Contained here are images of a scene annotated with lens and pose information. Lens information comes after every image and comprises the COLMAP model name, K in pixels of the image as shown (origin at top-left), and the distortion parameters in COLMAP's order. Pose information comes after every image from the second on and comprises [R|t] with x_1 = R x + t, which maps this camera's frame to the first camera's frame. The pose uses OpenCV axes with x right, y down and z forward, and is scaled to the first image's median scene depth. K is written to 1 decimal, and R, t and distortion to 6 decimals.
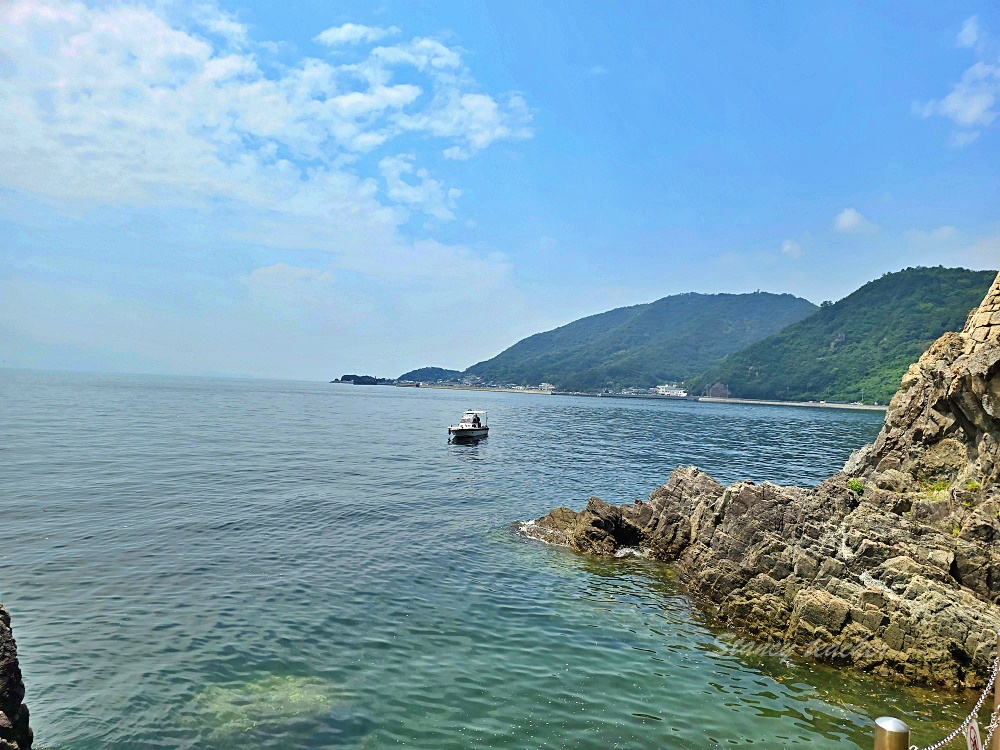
lens RADIAL K [[665.3, 0, 506.0], [0, 665.3, 381.6], [0, 0, 1]] dist [0.052358, -0.057756]
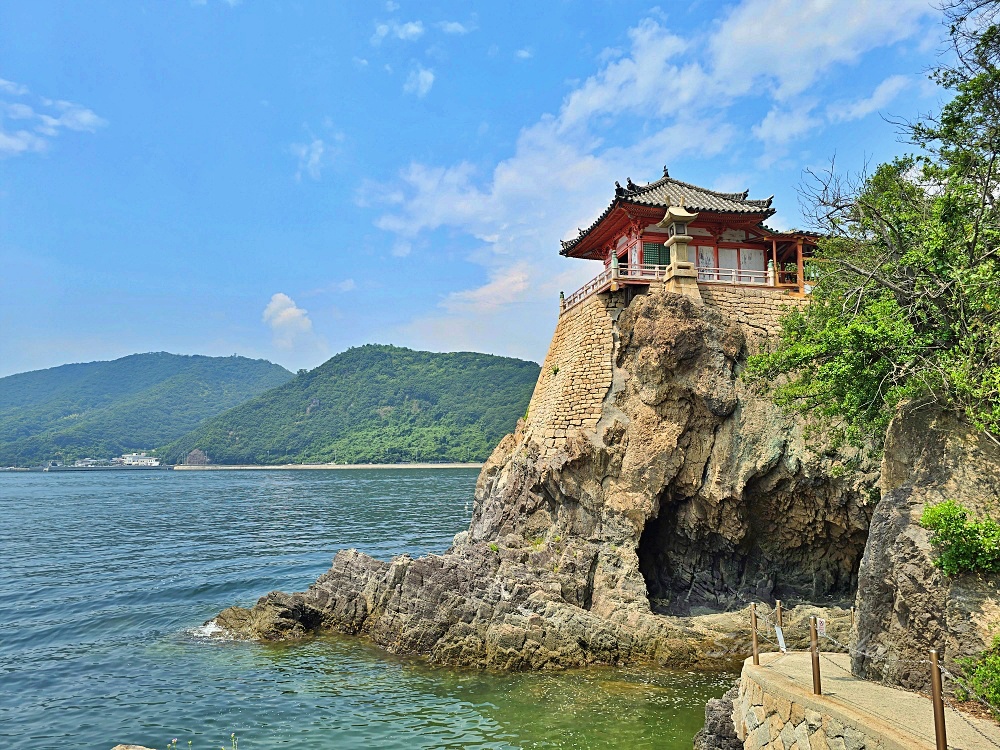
lens RADIAL K [[665.3, 0, 506.0], [0, 665.3, 381.6], [0, 0, 1]] dist [0.052358, -0.057756]
pose [[0.734802, 0.033227, 0.677468, -0.468654], [0.031074, 0.996102, -0.082559, -0.087652], [-0.677570, 0.081716, 0.730905, -0.115610]]
